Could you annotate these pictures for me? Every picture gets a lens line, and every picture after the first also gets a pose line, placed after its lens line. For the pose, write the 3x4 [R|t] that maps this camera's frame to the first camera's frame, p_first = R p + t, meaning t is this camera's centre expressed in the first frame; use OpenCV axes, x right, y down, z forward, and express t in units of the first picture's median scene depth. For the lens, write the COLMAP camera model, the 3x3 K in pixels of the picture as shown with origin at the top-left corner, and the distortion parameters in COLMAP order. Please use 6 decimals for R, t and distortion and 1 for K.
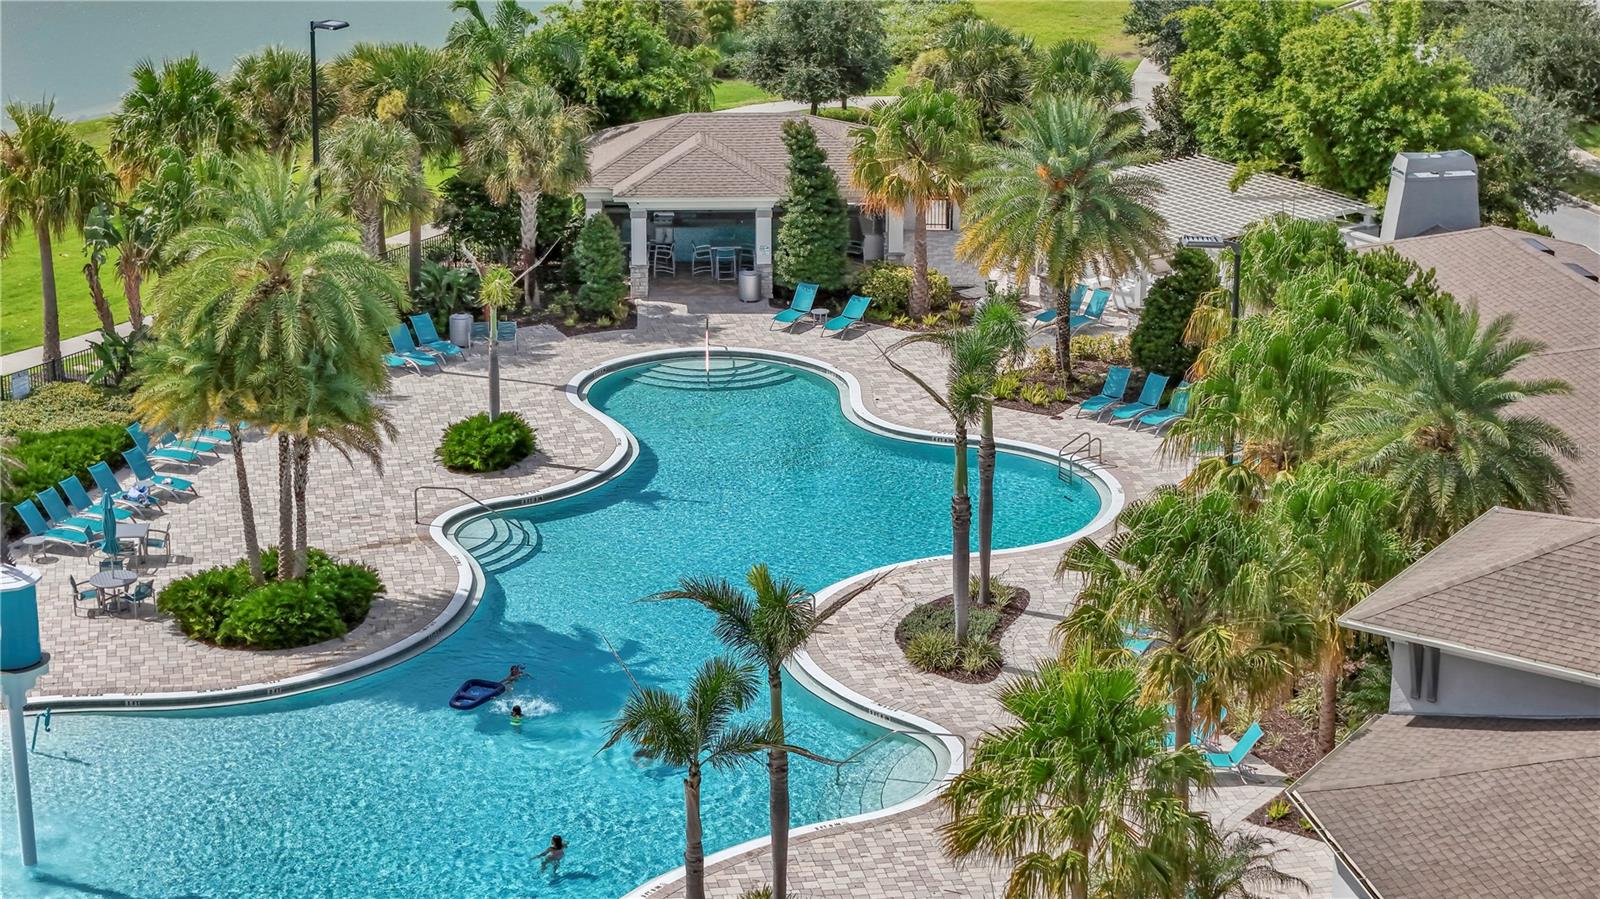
lens RADIAL K [[3203.2, 0, 800.0], [0, 3203.2, 449.5], [0, 0, 1]] dist [-0.140870, -0.209395]
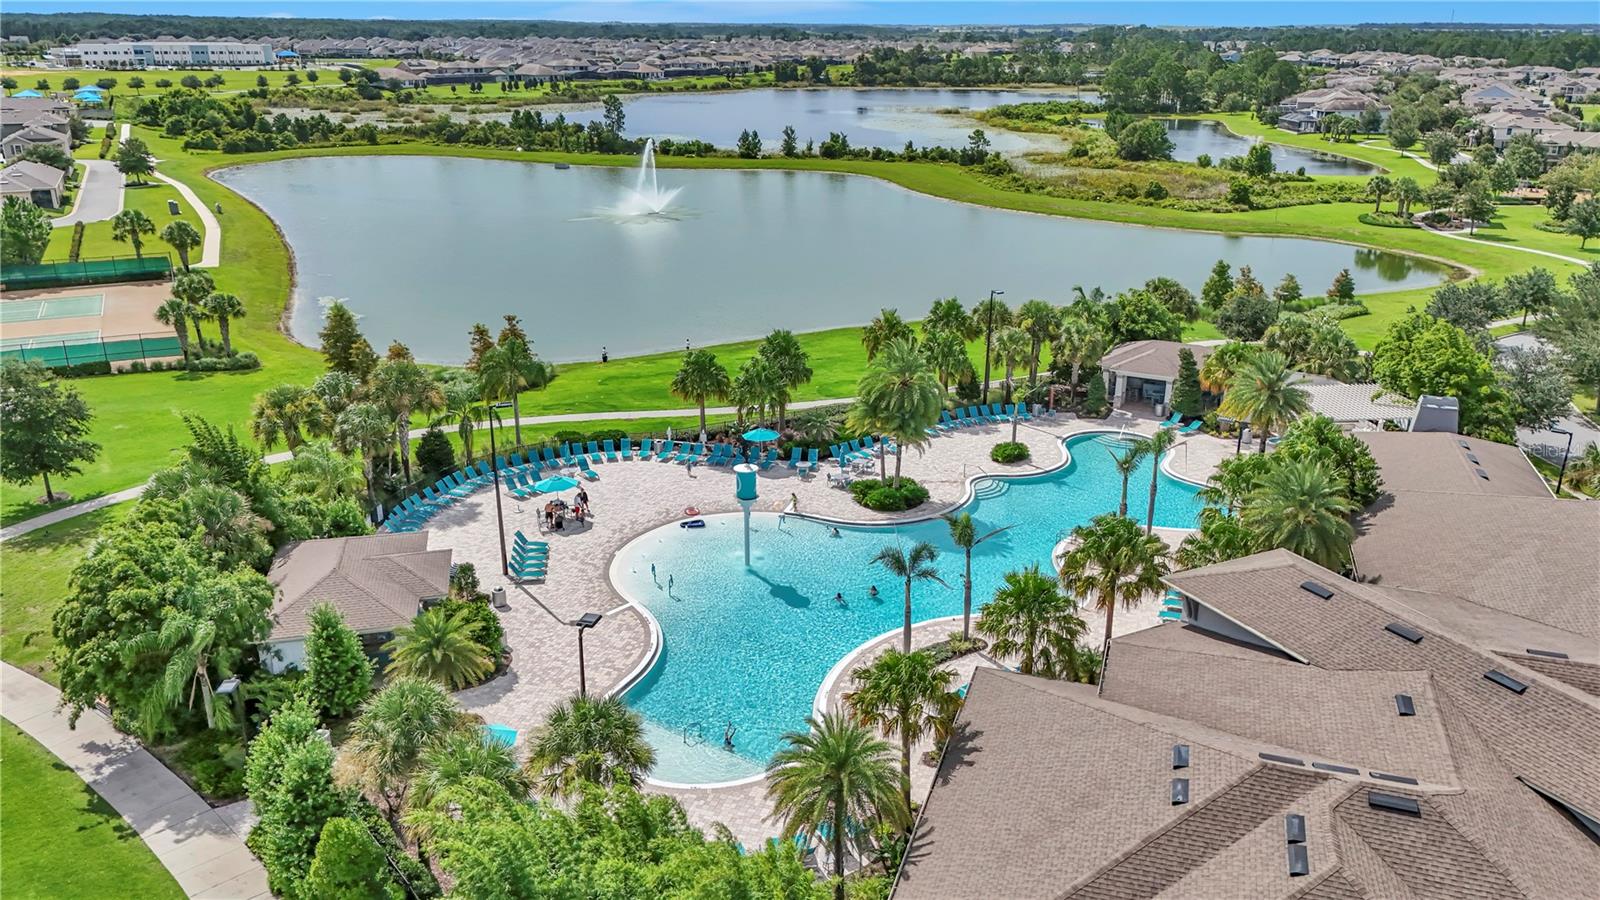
lens RADIAL K [[1172.1, 0, 800.0], [0, 1172.1, 450.0], [0, 0, 1]] dist [0.002152, 0.000232]
pose [[0.855036, 0.166150, -0.491231, 0.217521], [-0.156561, 0.985788, 0.060916, -0.033682], [0.494371, 0.024822, 0.868897, 0.044784]]
